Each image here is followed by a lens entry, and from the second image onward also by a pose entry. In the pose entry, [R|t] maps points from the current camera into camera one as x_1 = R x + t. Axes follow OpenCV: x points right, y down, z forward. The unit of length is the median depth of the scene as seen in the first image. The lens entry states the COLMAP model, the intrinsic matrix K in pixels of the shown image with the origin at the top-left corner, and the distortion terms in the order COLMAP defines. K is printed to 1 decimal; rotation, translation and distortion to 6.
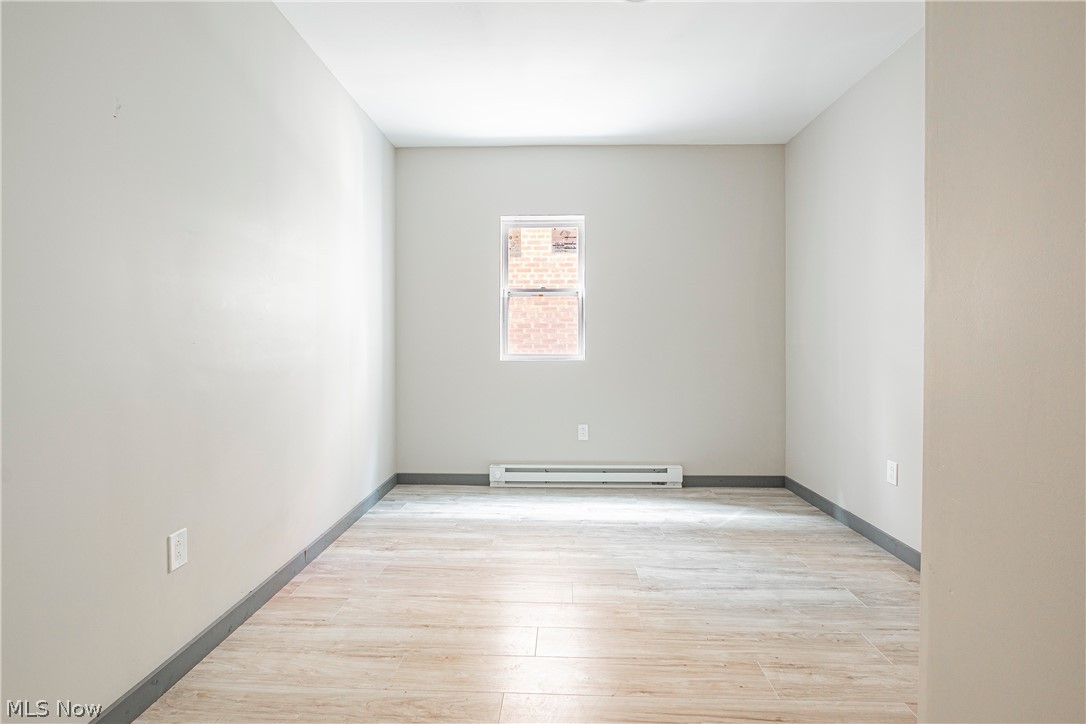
lens RADIAL K [[475.1, 0, 540.6], [0, 475.1, 345.1], [0, 0, 1]] dist [-0.000482, -0.000030]
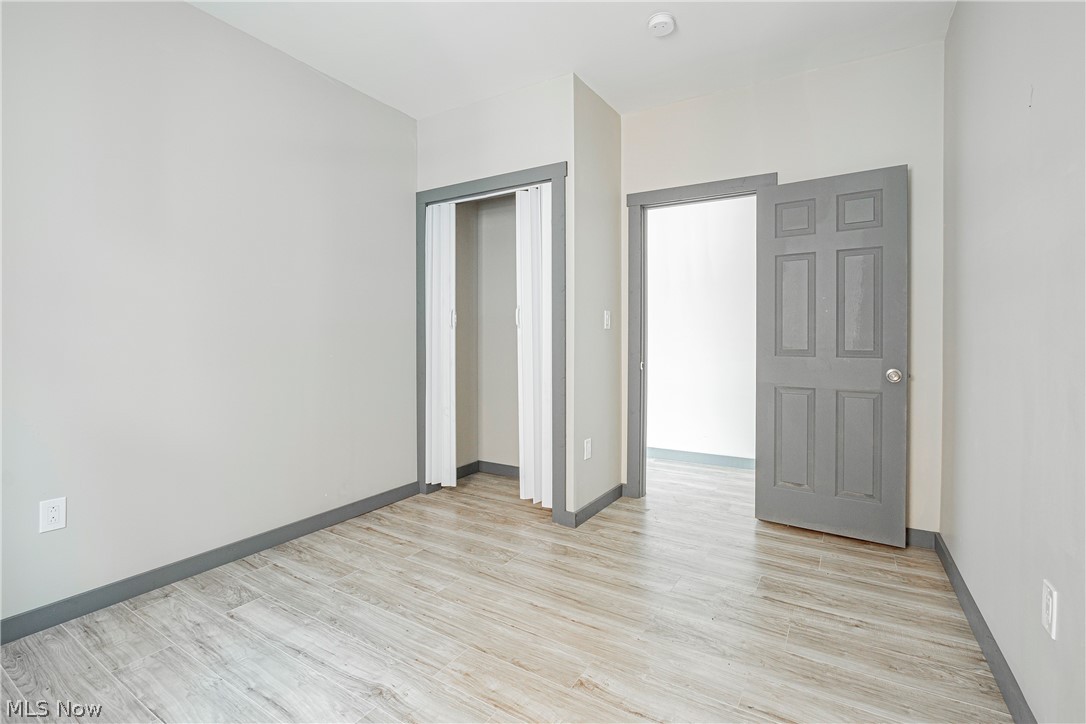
lens RADIAL K [[495.0, 0, 540.2], [0, 495.0, 343.7], [0, 0, 1]] dist [-0.000021, 0.000123]
pose [[-0.864353, -0.006873, 0.502838, -0.327128], [-0.001114, 0.999930, 0.011752, -0.001579], [-0.502884, 0.009598, -0.864301, 1.502428]]
